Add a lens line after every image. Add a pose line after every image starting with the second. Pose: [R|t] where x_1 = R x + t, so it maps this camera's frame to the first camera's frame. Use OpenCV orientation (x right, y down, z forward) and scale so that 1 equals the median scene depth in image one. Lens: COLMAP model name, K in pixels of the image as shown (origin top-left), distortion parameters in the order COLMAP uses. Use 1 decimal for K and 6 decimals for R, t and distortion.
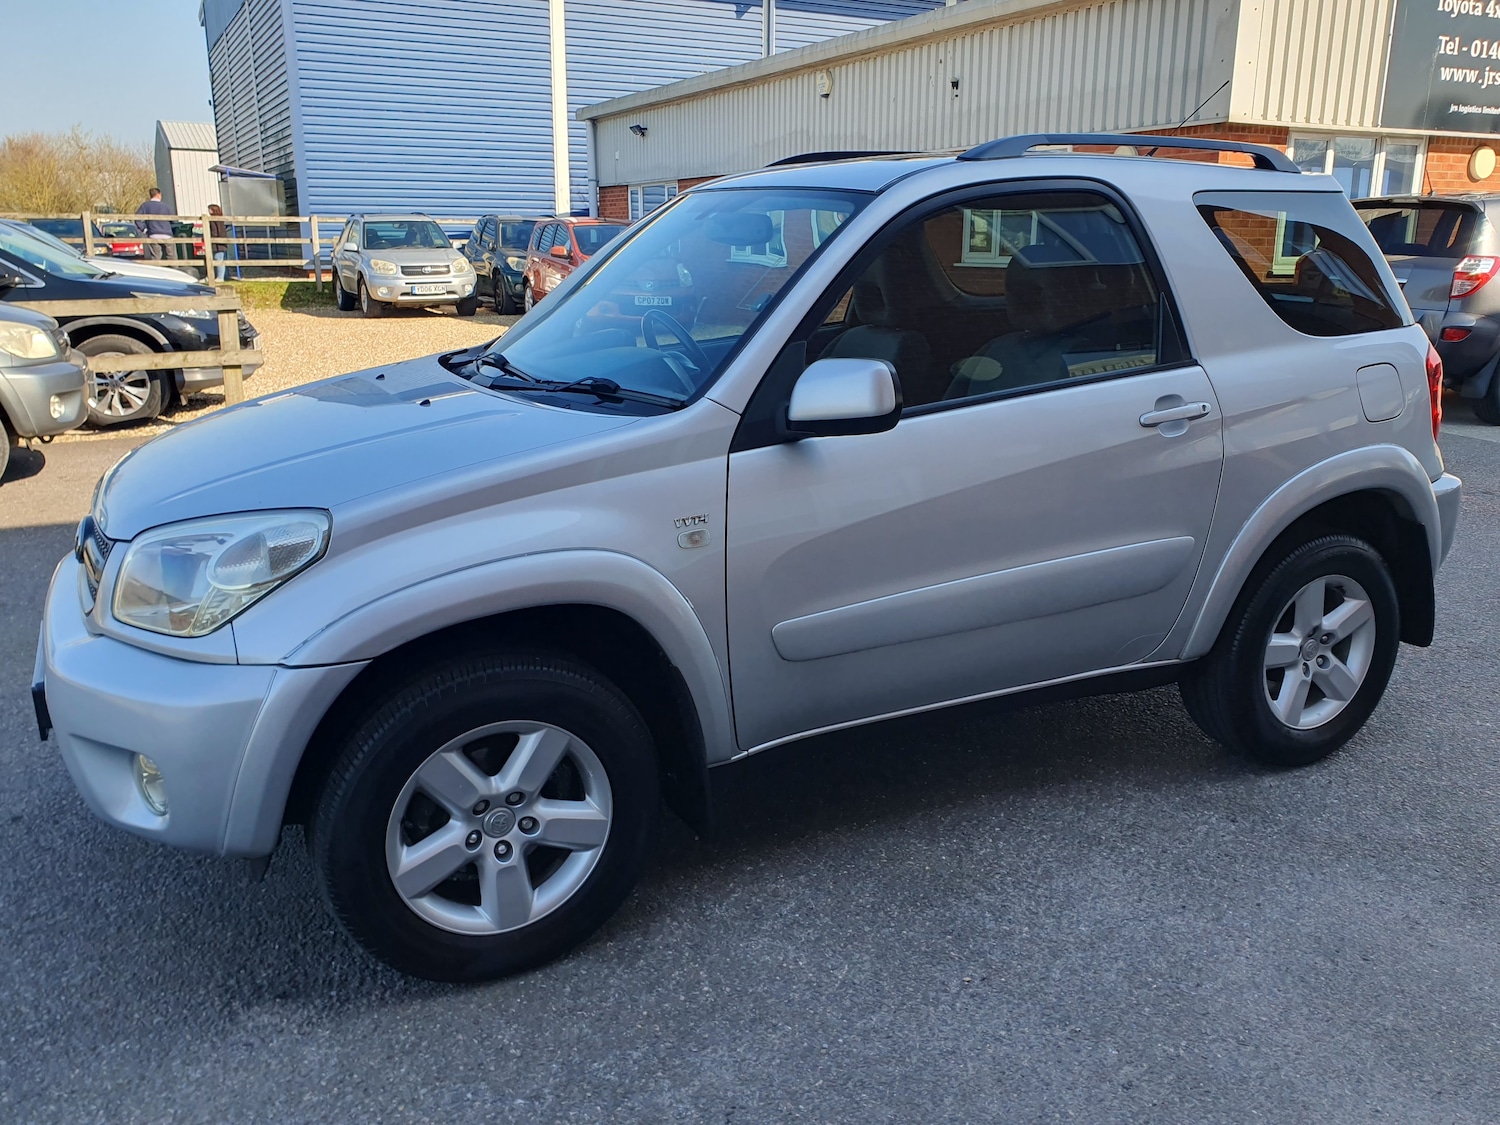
lens RADIAL K [[1294.7, 0, 752.0], [0, 1294.7, 573.3], [0, 0, 1]] dist [0.017378, -0.025744]
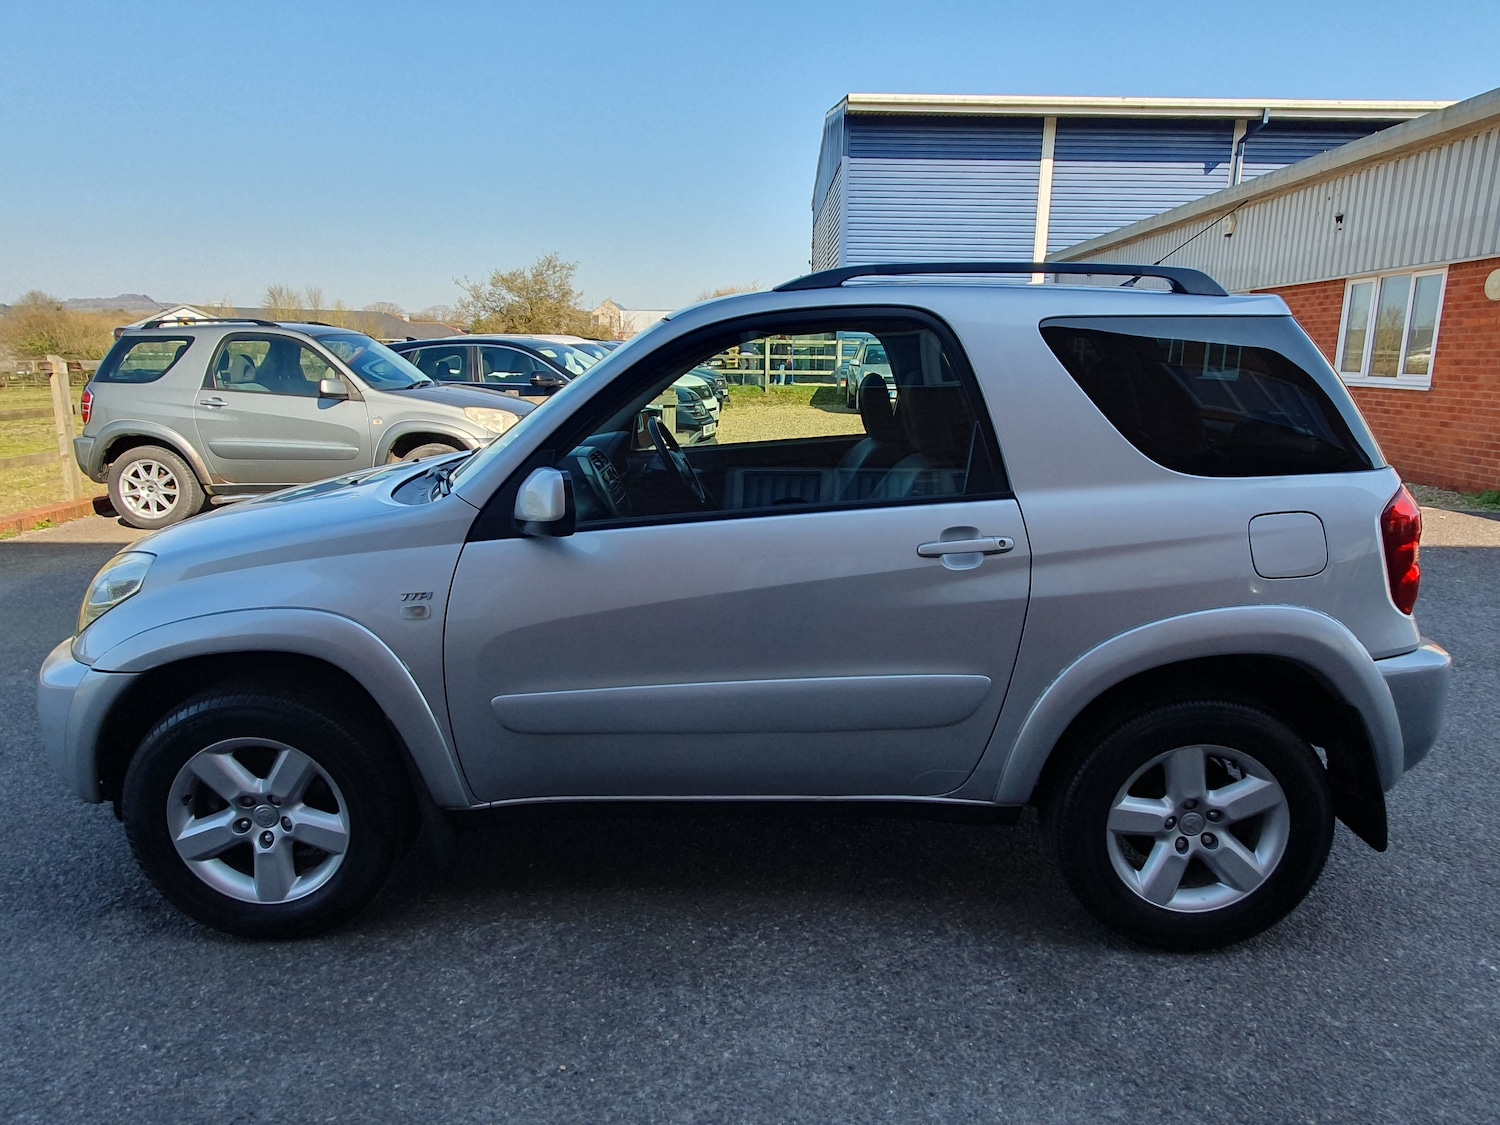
lens RADIAL K [[979.3, 0, 743.7], [0, 979.3, 561.3], [0, 0, 1]] dist [0.016114, -0.002635]
pose [[0.881223, 0.105870, -0.460692, 0.485947], [-0.127242, 0.991751, -0.015481, -0.075200], [0.455253, 0.072262, 0.887425, 0.268911]]
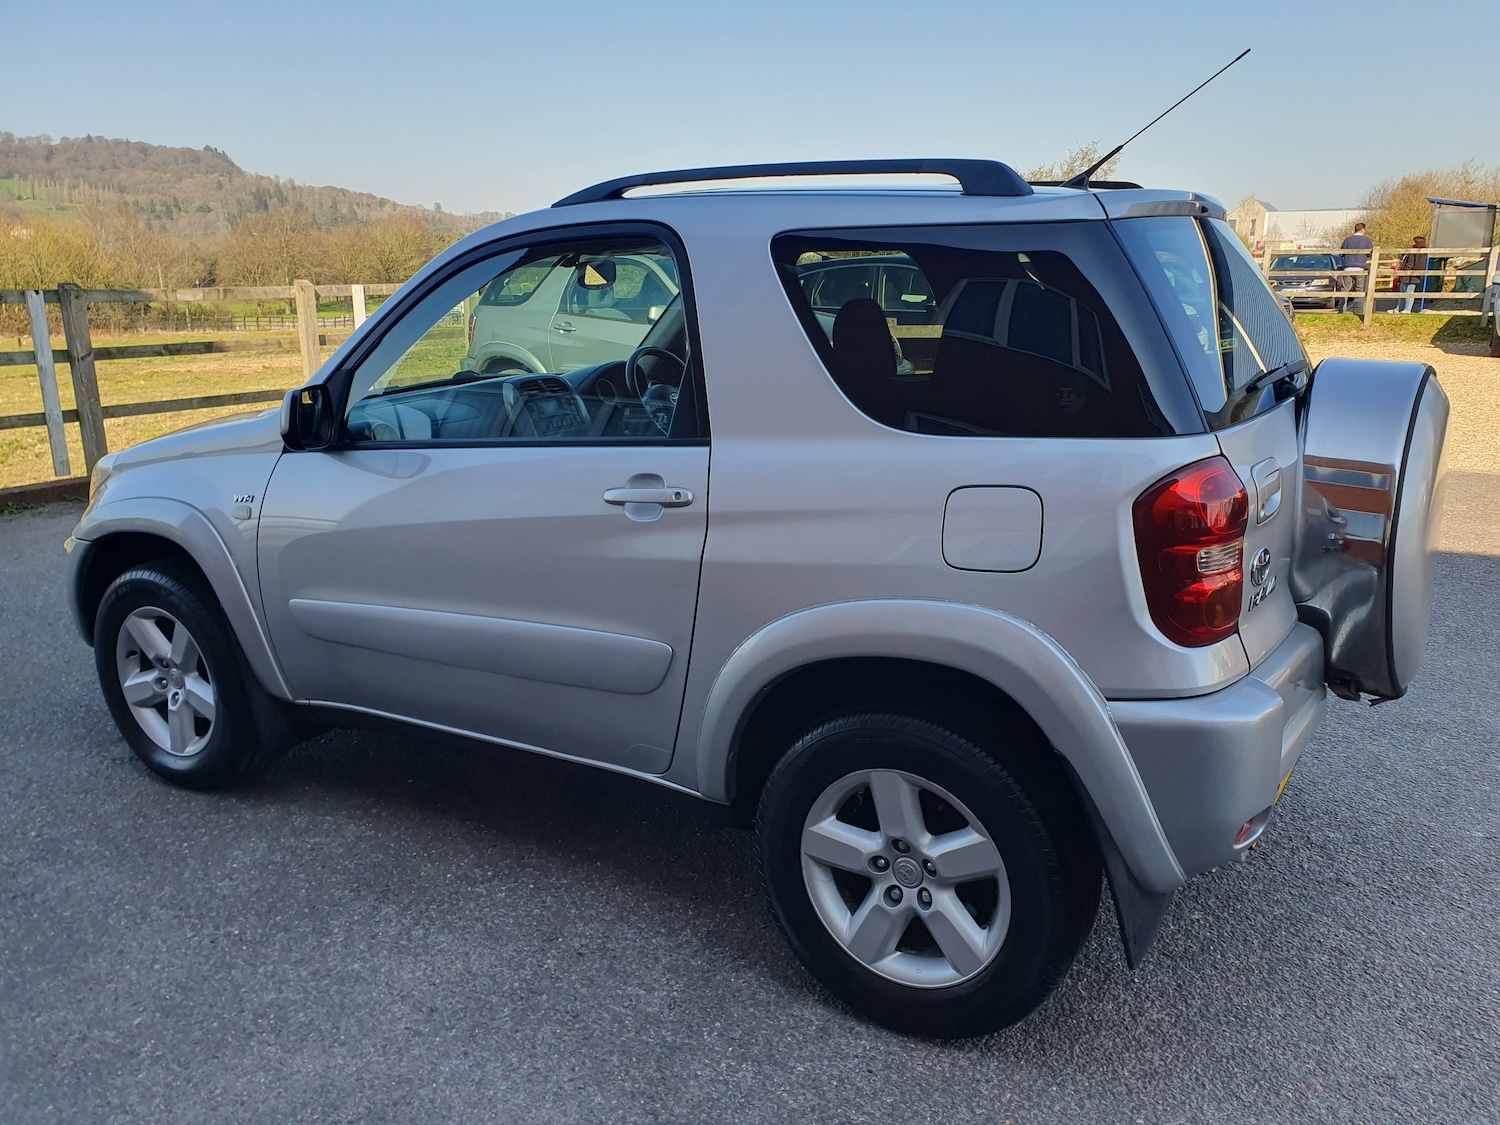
lens RADIAL K [[1206.9, 0, 745.9], [0, 1206.9, 562.9], [0, 0, 1]] dist [-0.010443, 0.050812]
pose [[0.522078, 0.201570, -0.828736, 0.960839], [-0.213122, 0.971679, 0.102077, -0.163683], [0.825841, 0.123330, 0.550251, 0.589582]]
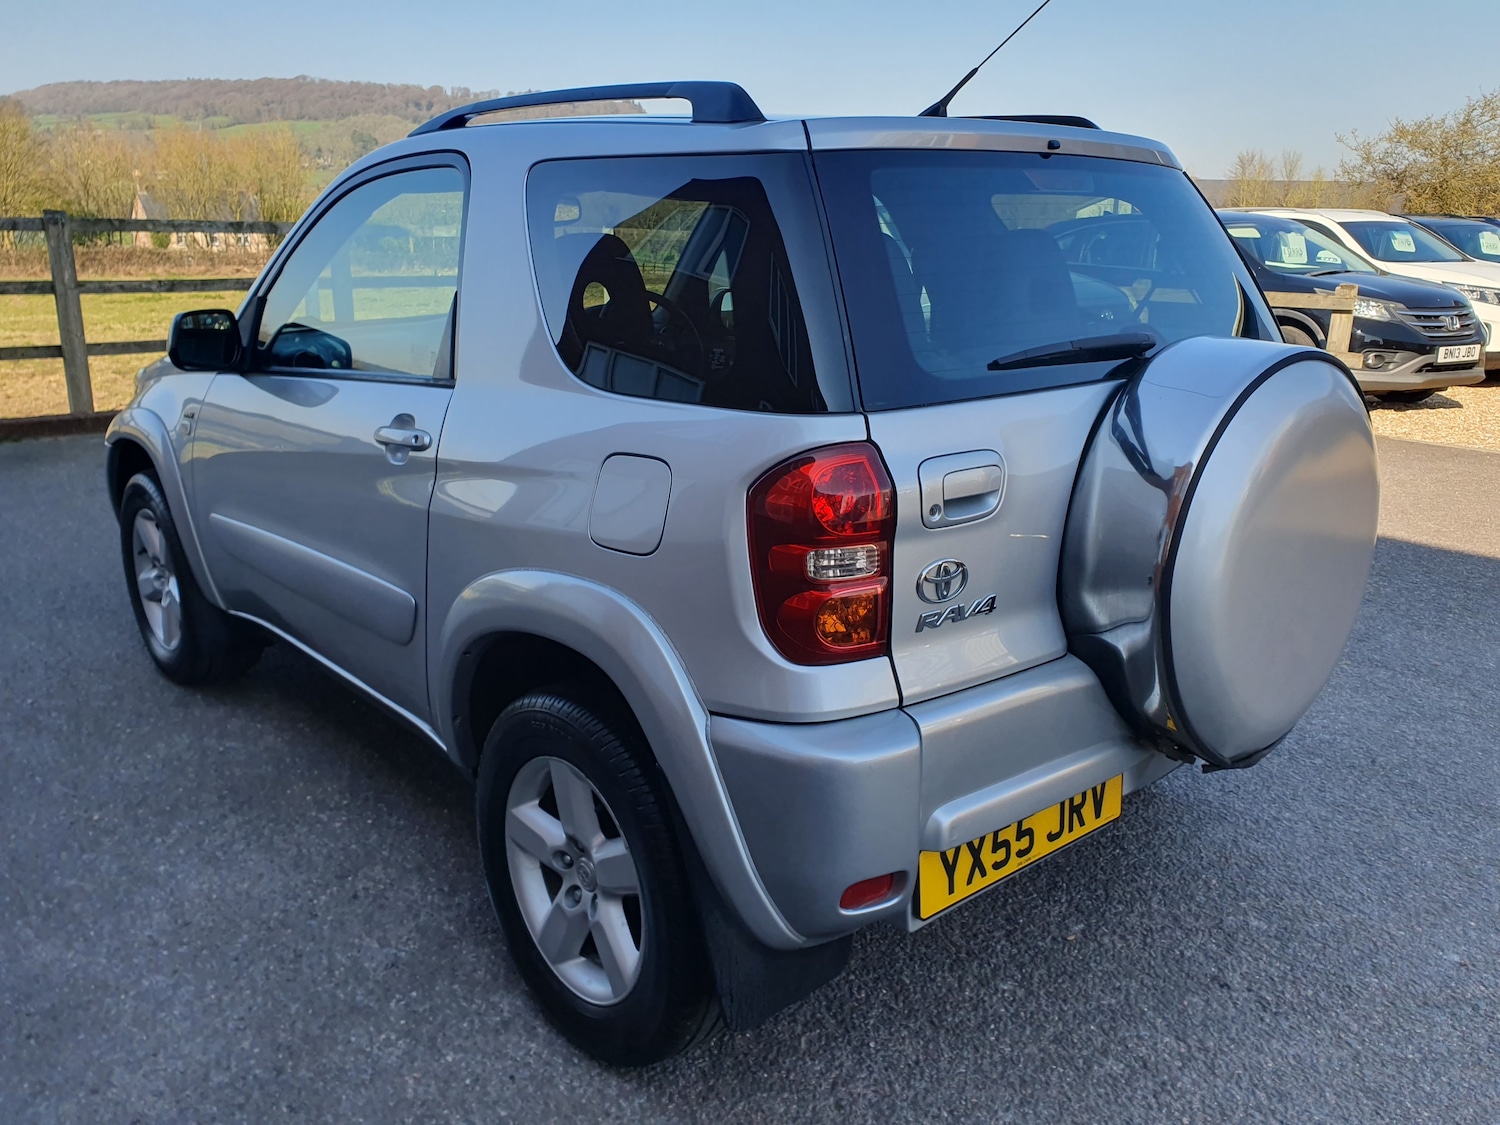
lens RADIAL K [[1206.9, 0, 751.6], [0, 1206.9, 542.1], [0, 0, 1]] dist [-0.010443, 0.050812]
pose [[0.244429, 0.258859, -0.934477, 1.037713], [-0.267691, 0.944272, 0.191553, -0.248668], [0.931985, 0.203330, 0.300102, 0.932309]]
